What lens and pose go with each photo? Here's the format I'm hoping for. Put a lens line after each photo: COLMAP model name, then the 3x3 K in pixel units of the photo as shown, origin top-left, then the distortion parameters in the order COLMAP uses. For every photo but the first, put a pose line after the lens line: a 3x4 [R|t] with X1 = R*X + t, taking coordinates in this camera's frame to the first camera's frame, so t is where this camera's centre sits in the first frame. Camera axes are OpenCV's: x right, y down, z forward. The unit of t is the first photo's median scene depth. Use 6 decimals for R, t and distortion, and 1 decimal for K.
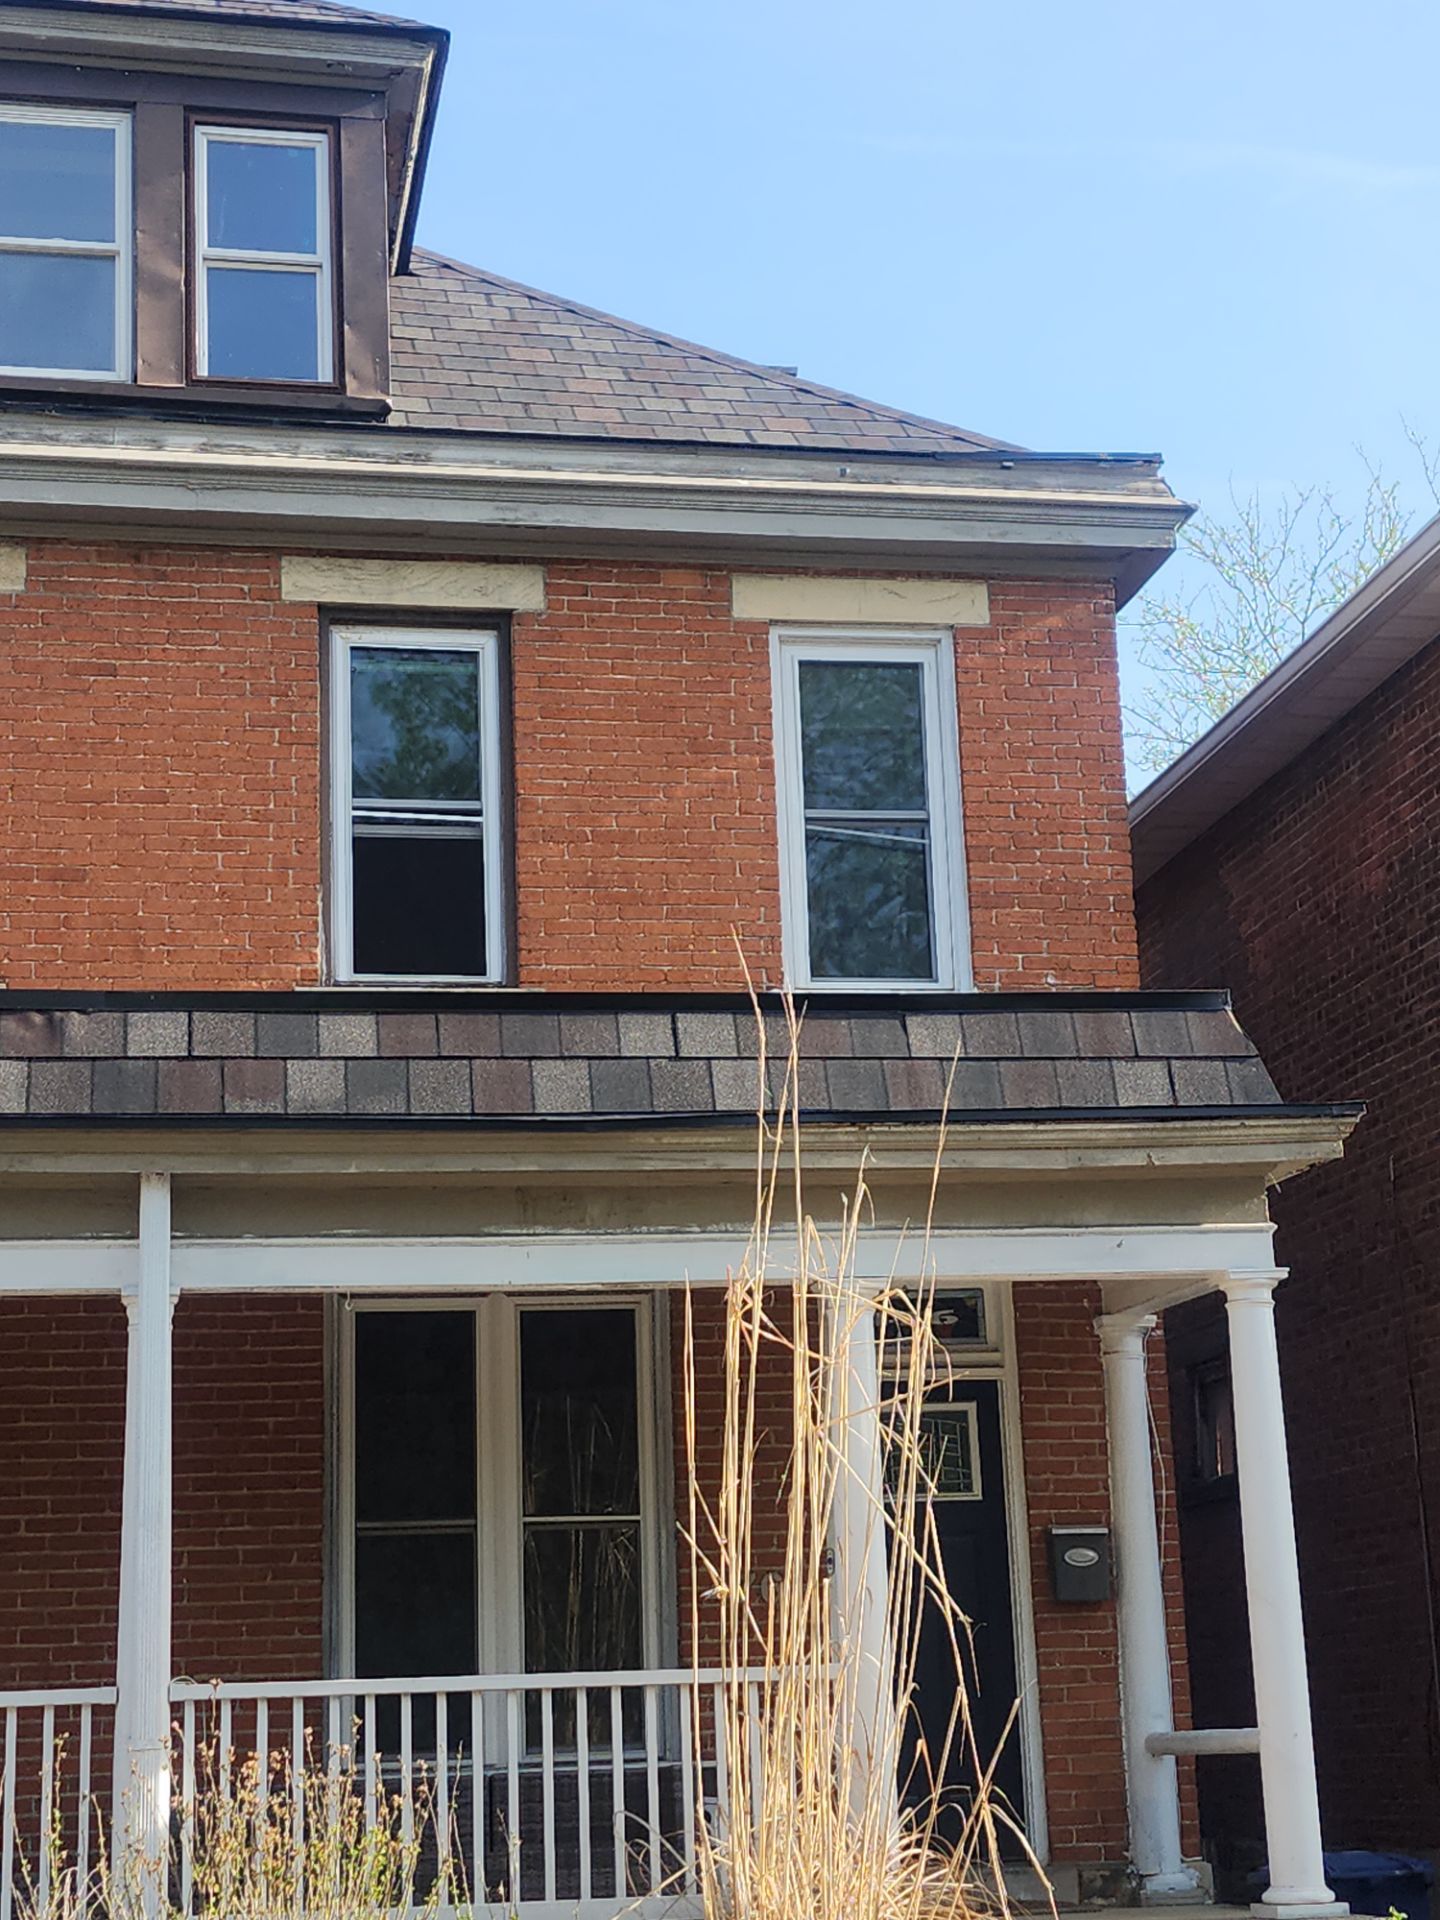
lens RADIAL K [[3187.5, 0, 751.4], [0, 3187.5, 937.6], [0, 0, 1]] dist [0.227808, -0.693321]
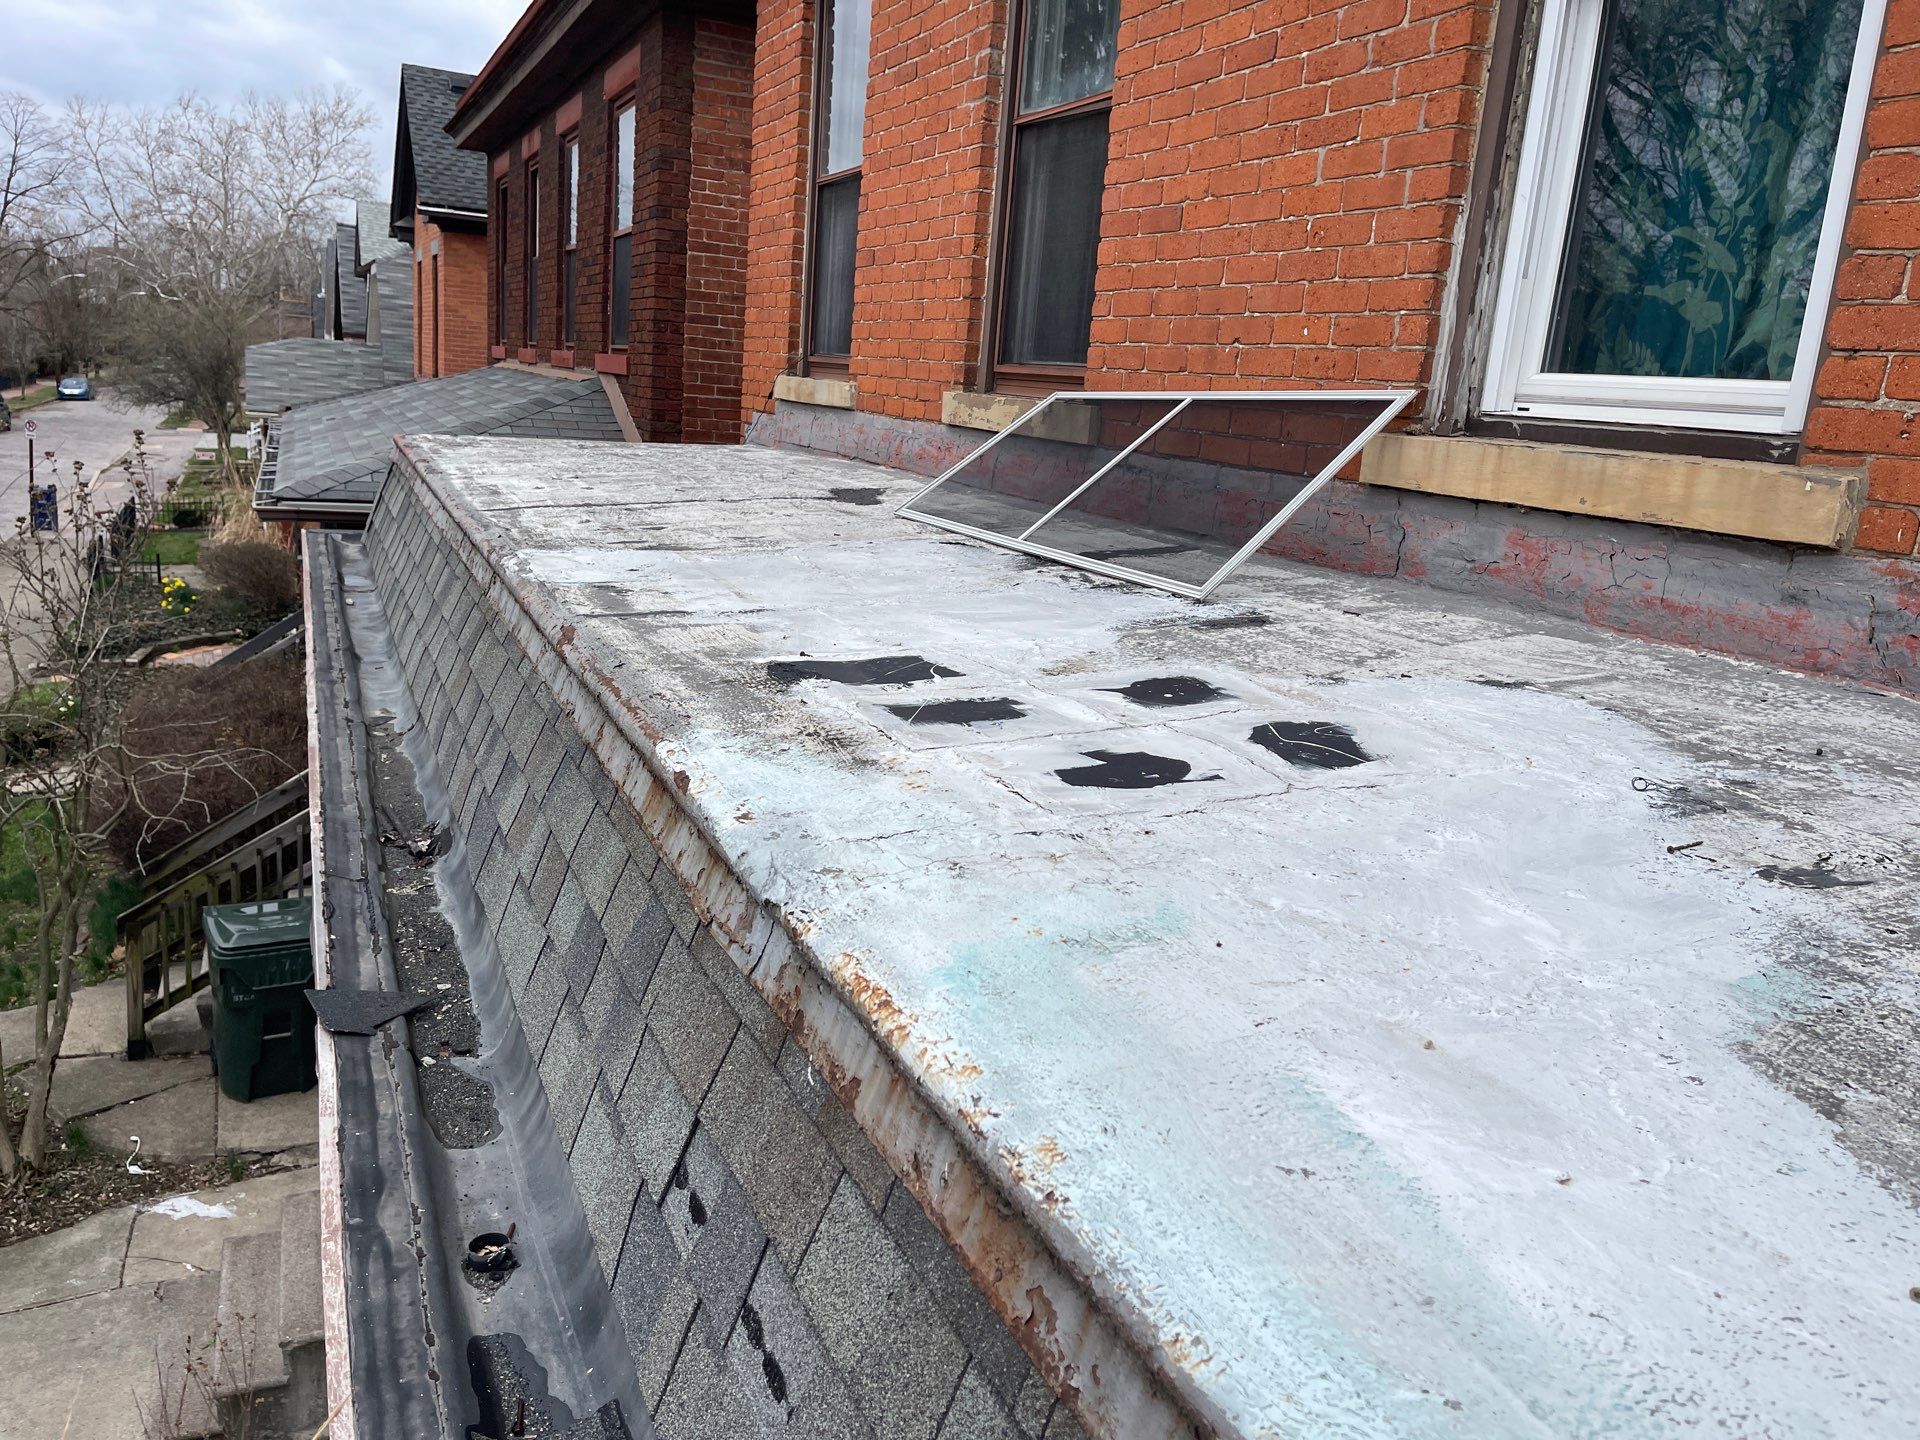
lens RADIAL K [[1454.4, 0, 960.0], [0, 1454.4, 720.0], [0, 0, 1]] dist [0.037930, -0.001365]
pose [[0.222550, 0.272466, -0.936074, 0.067976], [0.160806, 0.936743, 0.310892, -0.022586], [0.961568, -0.219715, 0.164658, 0.866648]]
